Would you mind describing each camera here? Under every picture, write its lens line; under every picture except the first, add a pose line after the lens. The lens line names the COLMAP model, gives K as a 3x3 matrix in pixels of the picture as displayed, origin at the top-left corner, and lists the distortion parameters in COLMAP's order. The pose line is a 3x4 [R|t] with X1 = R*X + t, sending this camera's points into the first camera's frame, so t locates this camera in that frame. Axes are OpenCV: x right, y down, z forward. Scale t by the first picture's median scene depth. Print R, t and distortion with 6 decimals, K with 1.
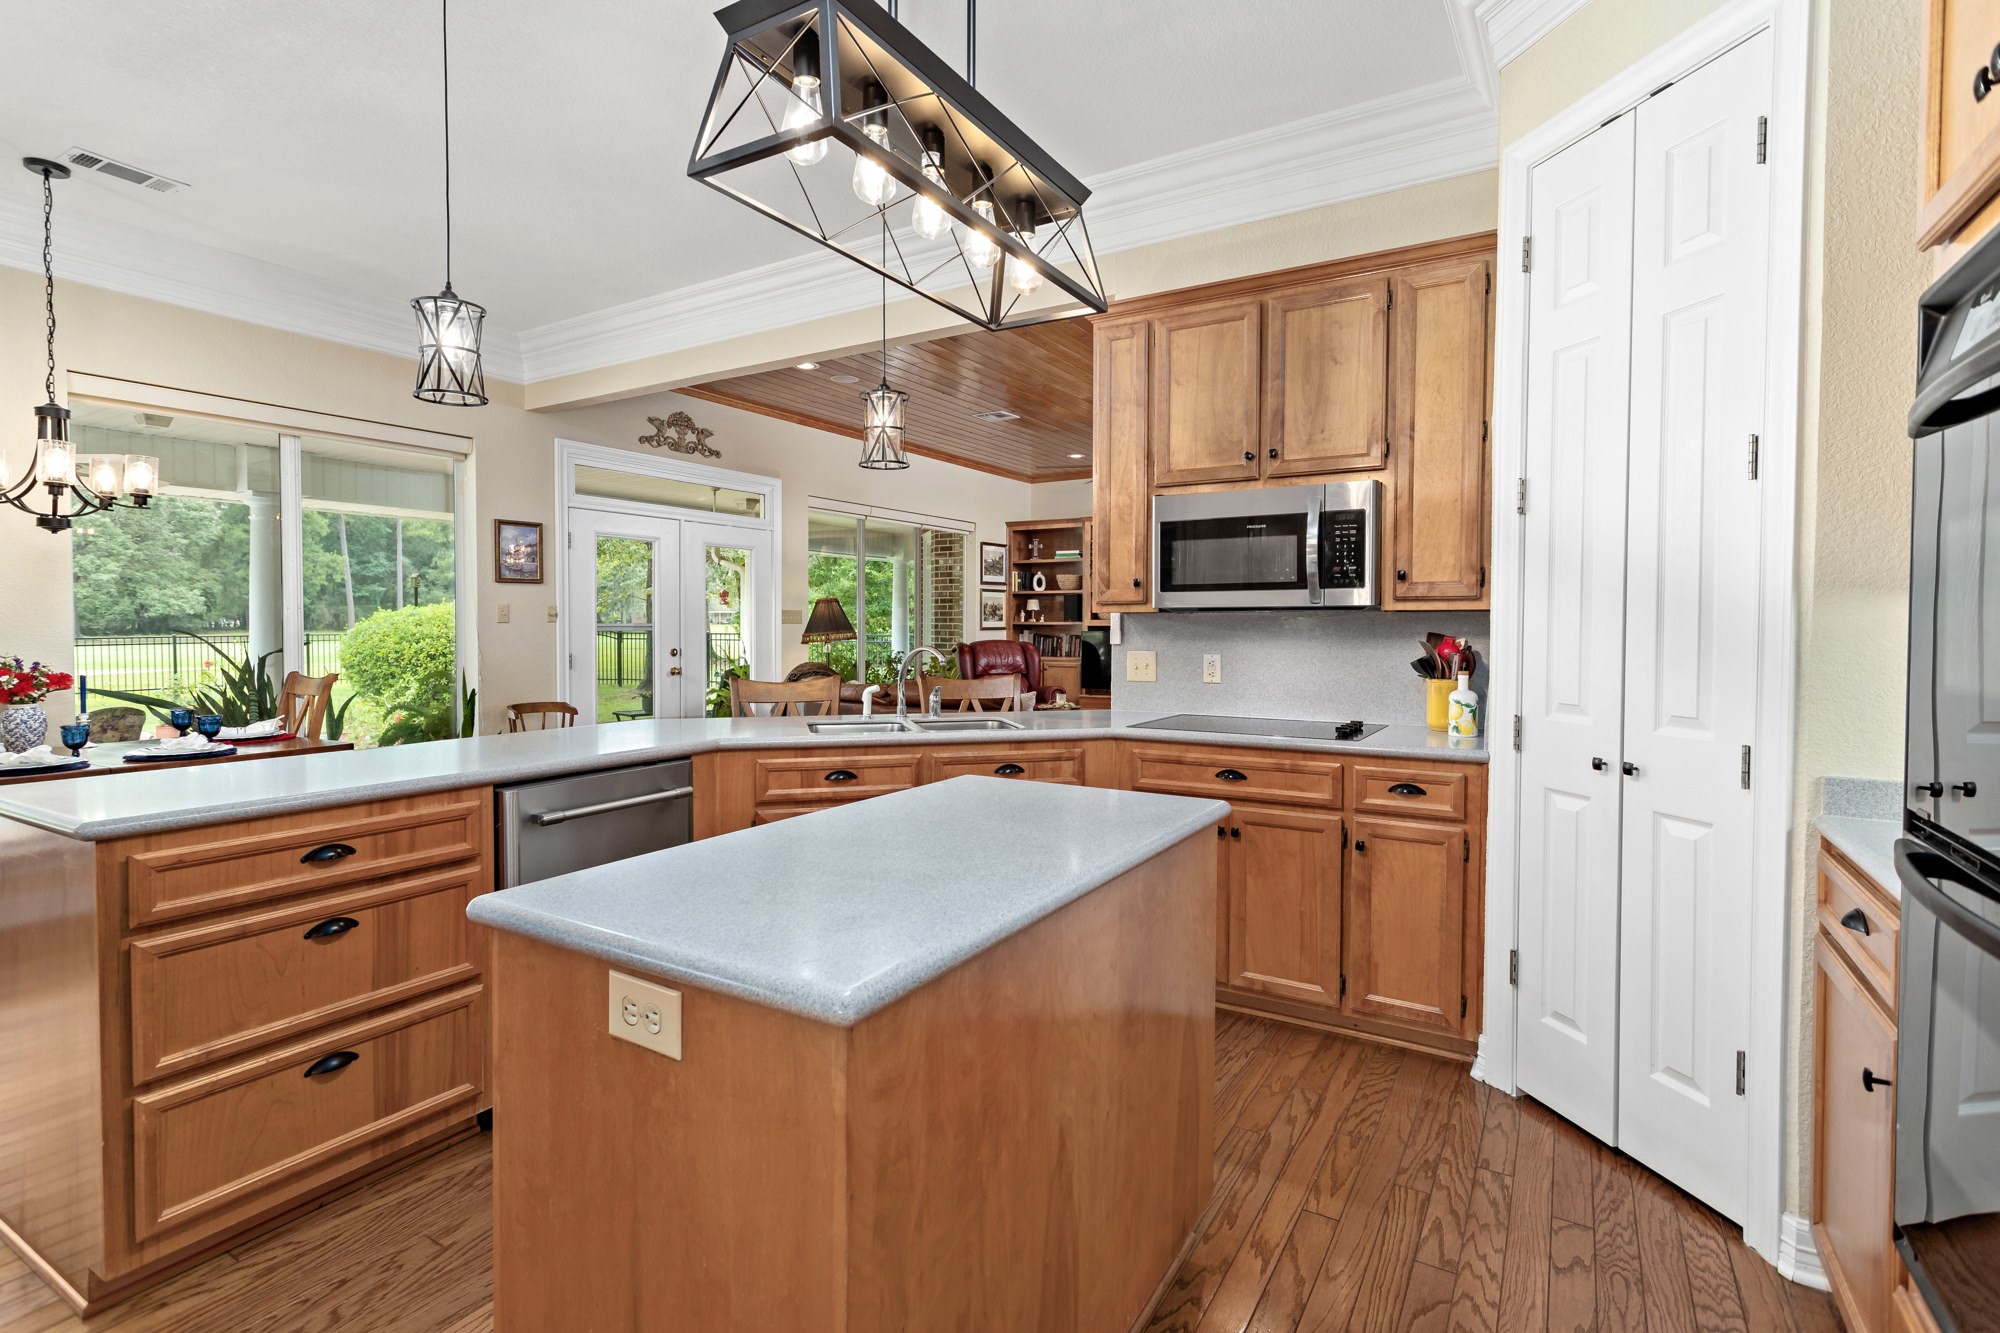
lens RADIAL K [[969.3, 0, 996.0], [0, 969.3, 656.5], [0, 0, 1]] dist [0.011917, -0.002388]
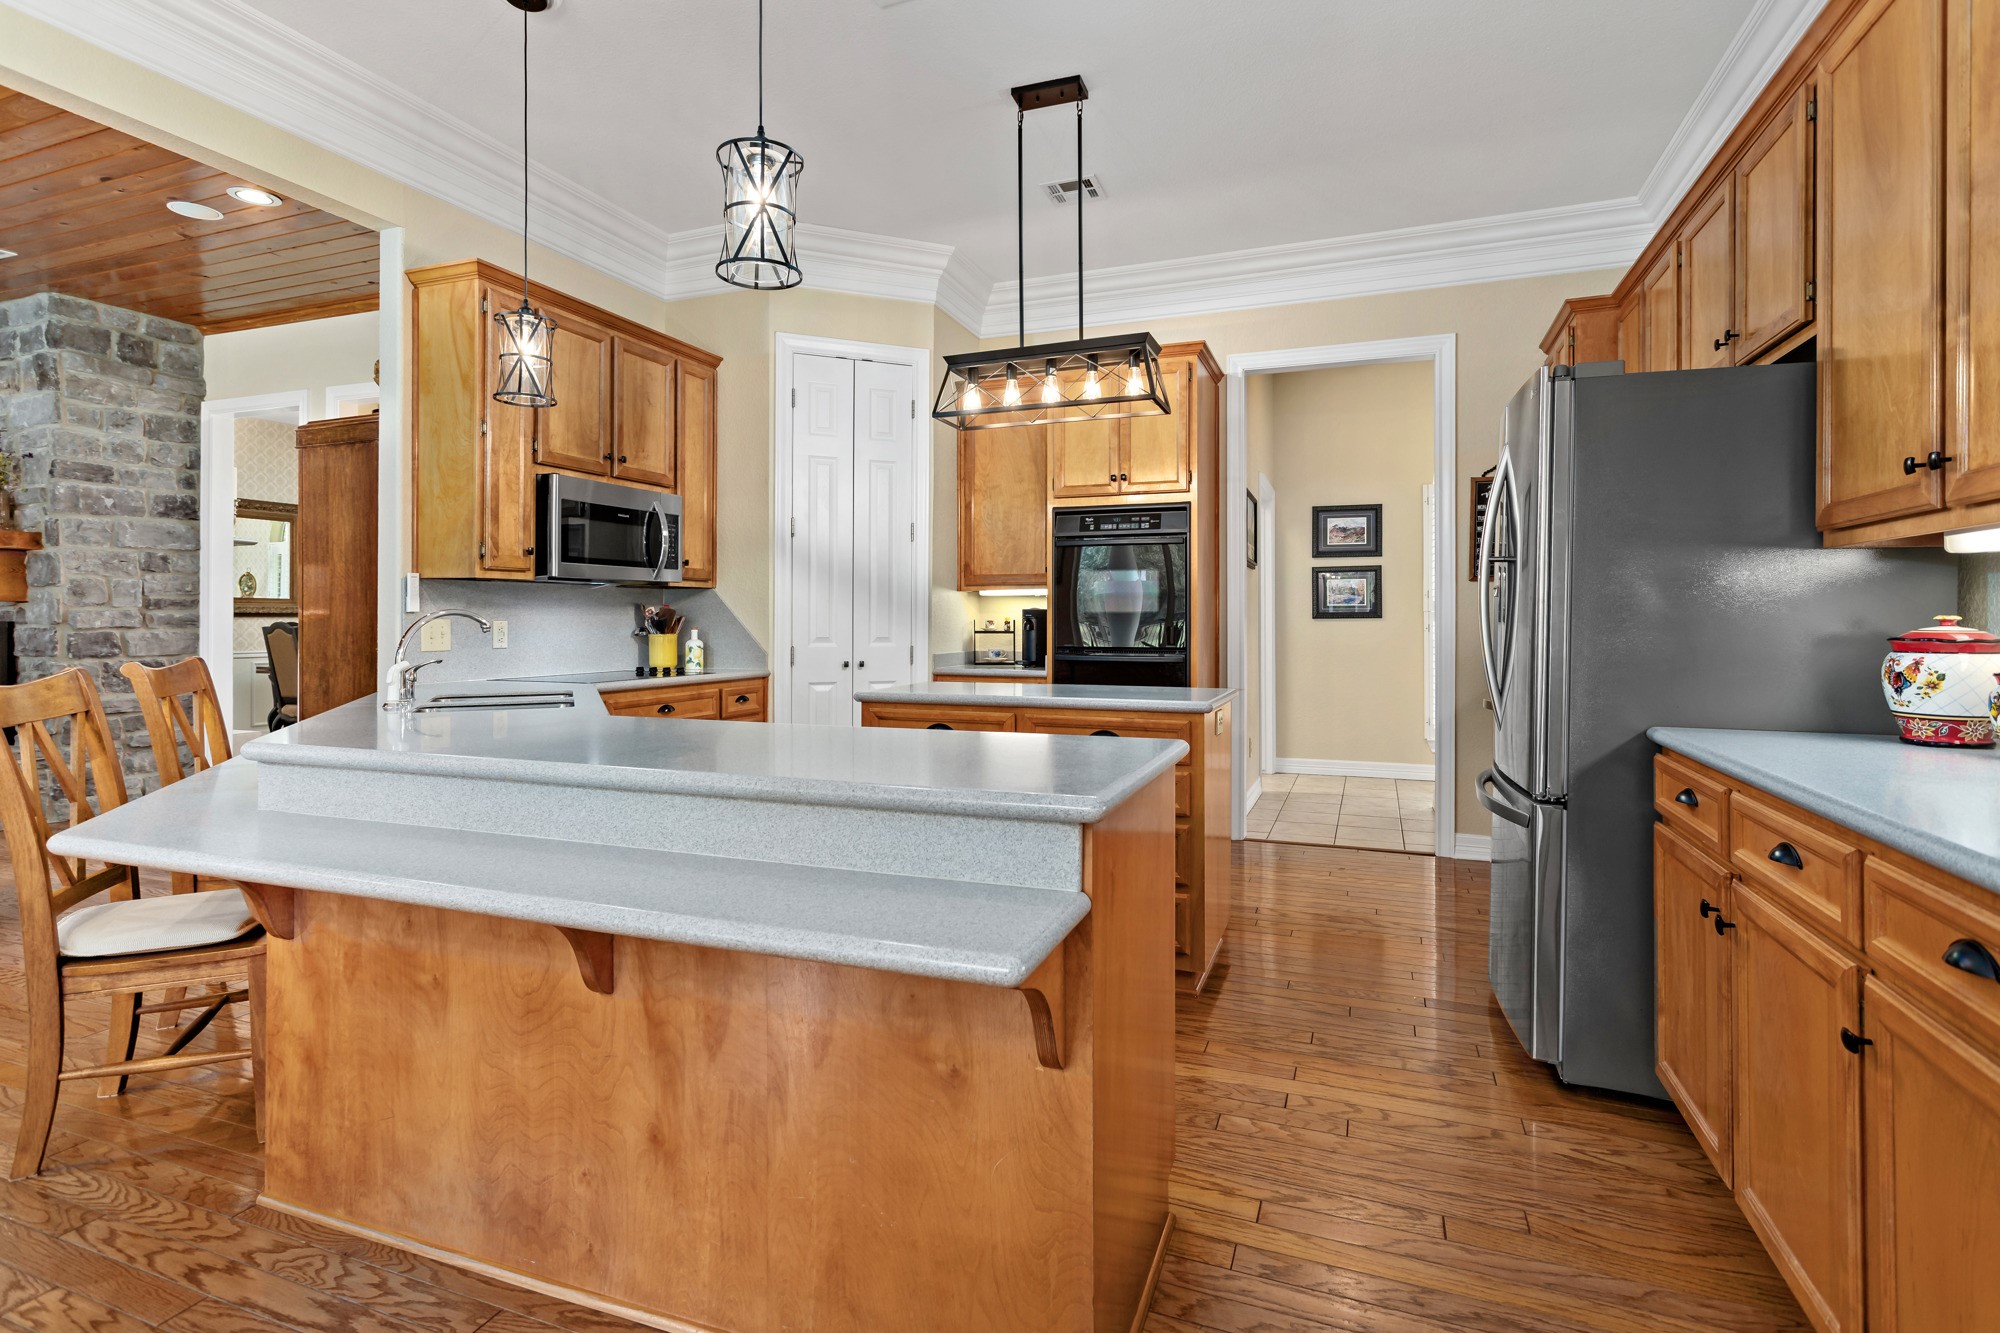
lens RADIAL K [[969.3, 0, 991.2], [0, 969.3, 619.3], [0, 0, 1]] dist [0.011917, -0.002388]
pose [[-0.180704, -0.000445, 0.983537, -1.111961], [0.033461, 0.999418, 0.006599, 0.008349], [-0.982968, 0.034102, -0.180584, 0.803869]]
